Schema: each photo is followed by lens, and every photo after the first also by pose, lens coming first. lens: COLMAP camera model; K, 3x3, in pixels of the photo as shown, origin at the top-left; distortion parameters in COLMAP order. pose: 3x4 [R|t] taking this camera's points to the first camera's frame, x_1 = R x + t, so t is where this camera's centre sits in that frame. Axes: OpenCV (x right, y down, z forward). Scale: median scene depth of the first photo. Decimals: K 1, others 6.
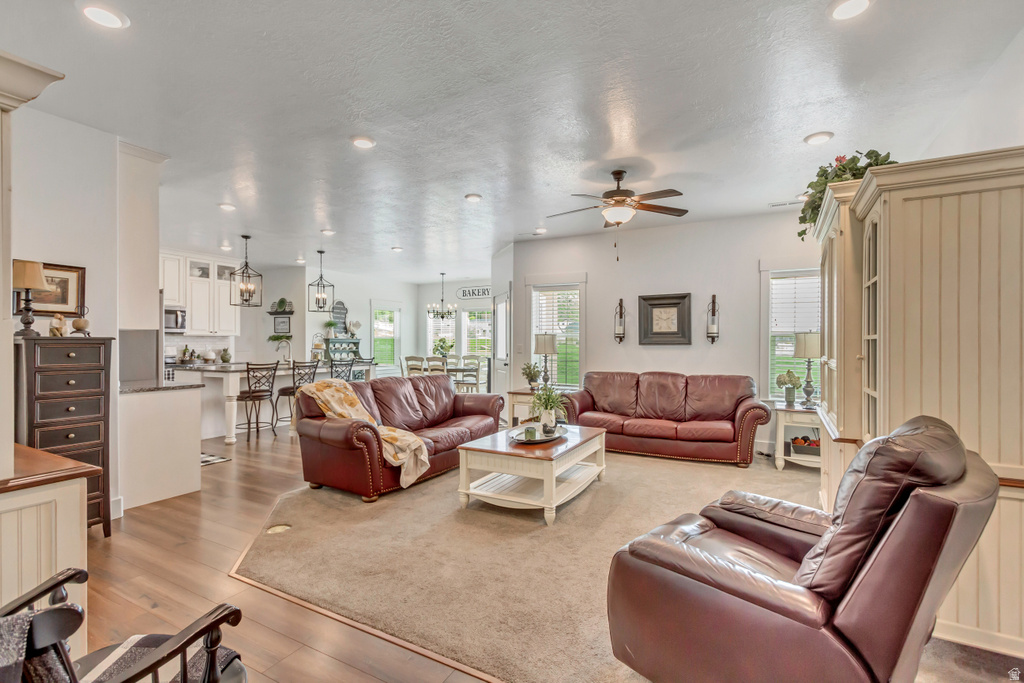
lens RADIAL K [[467.1, 0, 512.0], [0, 467.1, 341.5], [0, 0, 1]] dist [0.012599, 0.000082]
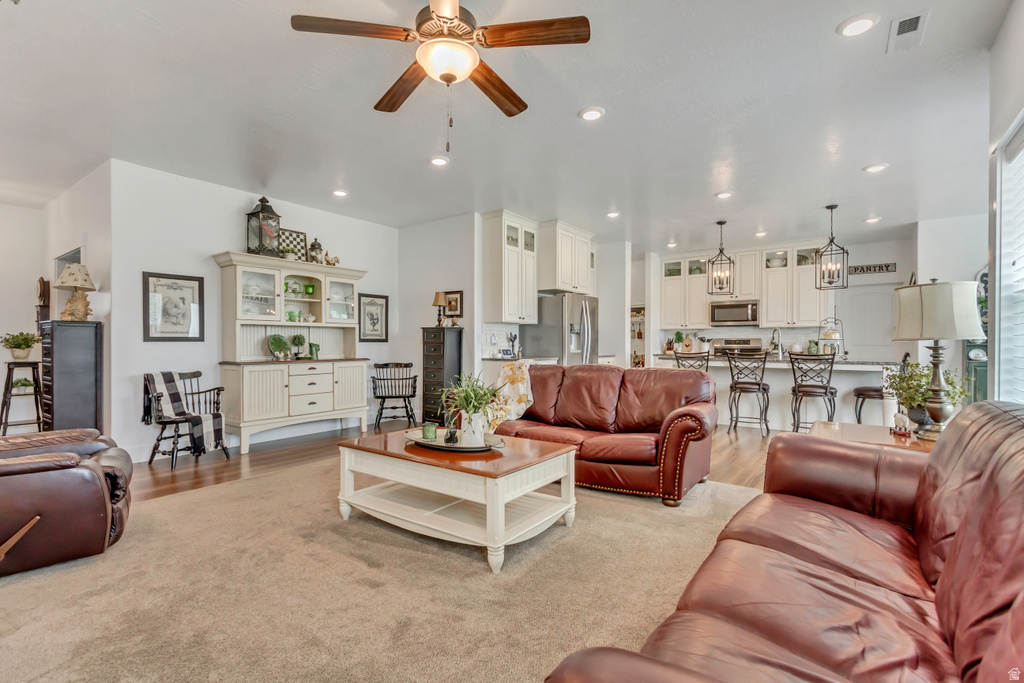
lens RADIAL K [[472.2, 0, 511.6], [0, 472.2, 342.5], [0, 0, 1]] dist [0.008336, 0.000102]
pose [[-0.139484, -0.004176, -0.990216, 0.377106], [-0.002163, 0.999990, -0.003913, 0.023509], [0.990222, 0.001596, -0.139492, 0.578145]]
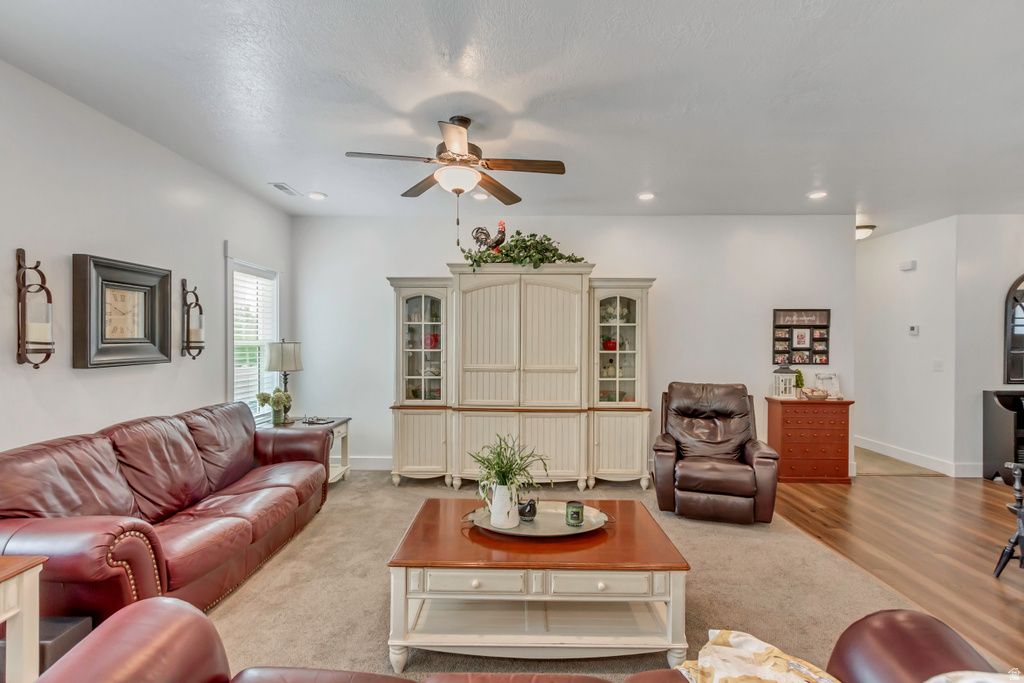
lens RADIAL K [[472.2, 0, 511.6], [0, 472.2, 342.5], [0, 0, 1]] dist [0.008336, 0.000102]
pose [[-0.457352, -0.008465, 0.889245, -0.226009], [-0.004752, 0.999964, 0.007075, -0.016286], [-0.889273, -0.000990, -0.457376, 0.636235]]
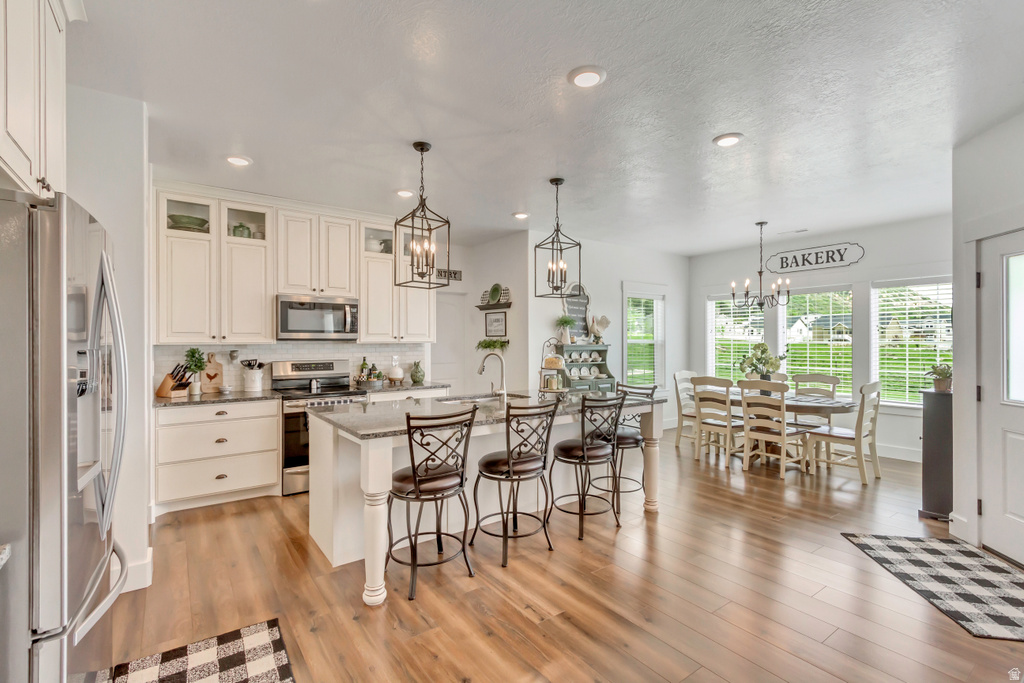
lens RADIAL K [[472.2, 0, 511.6], [0, 472.2, 342.5], [0, 0, 1]] dist [0.008336, 0.000102]
pose [[0.903170, -0.003816, -0.429266, -0.217545], [0.005827, 0.999977, 0.003371, -0.014278], [0.429243, -0.005545, 0.903172, 0.480708]]
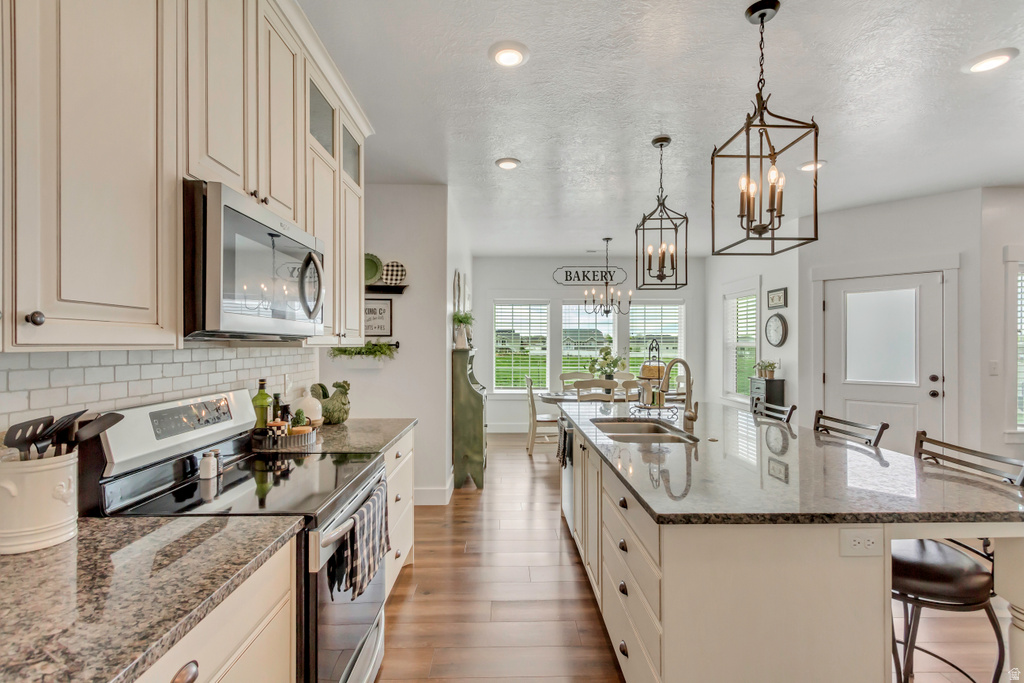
lens RADIAL K [[468.9, 0, 511.8], [0, 468.9, 346.3], [0, 0, 1]] dist [0.005825, -0.000403]
pose [[0.870707, -0.004089, 0.491784, -0.689263], [0.001111, 0.999979, 0.006348, -0.014169], [-0.491800, -0.004981, 0.870694, 0.669813]]
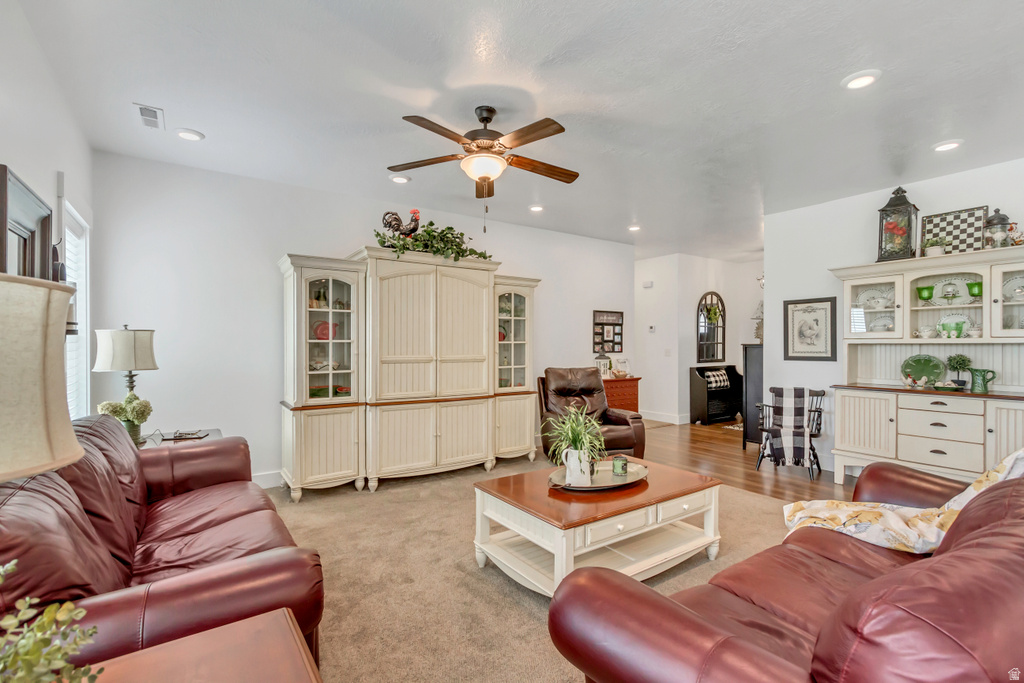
lens RADIAL K [[472.2, 0, 511.6], [0, 472.2, 342.5], [0, 0, 1]] dist [0.008336, 0.000102]
pose [[-0.890216, -0.002419, 0.455532, -0.072238], [-0.002894, 0.999996, -0.000344, -0.001562], [-0.455529, -0.001624, -0.890219, 0.827072]]
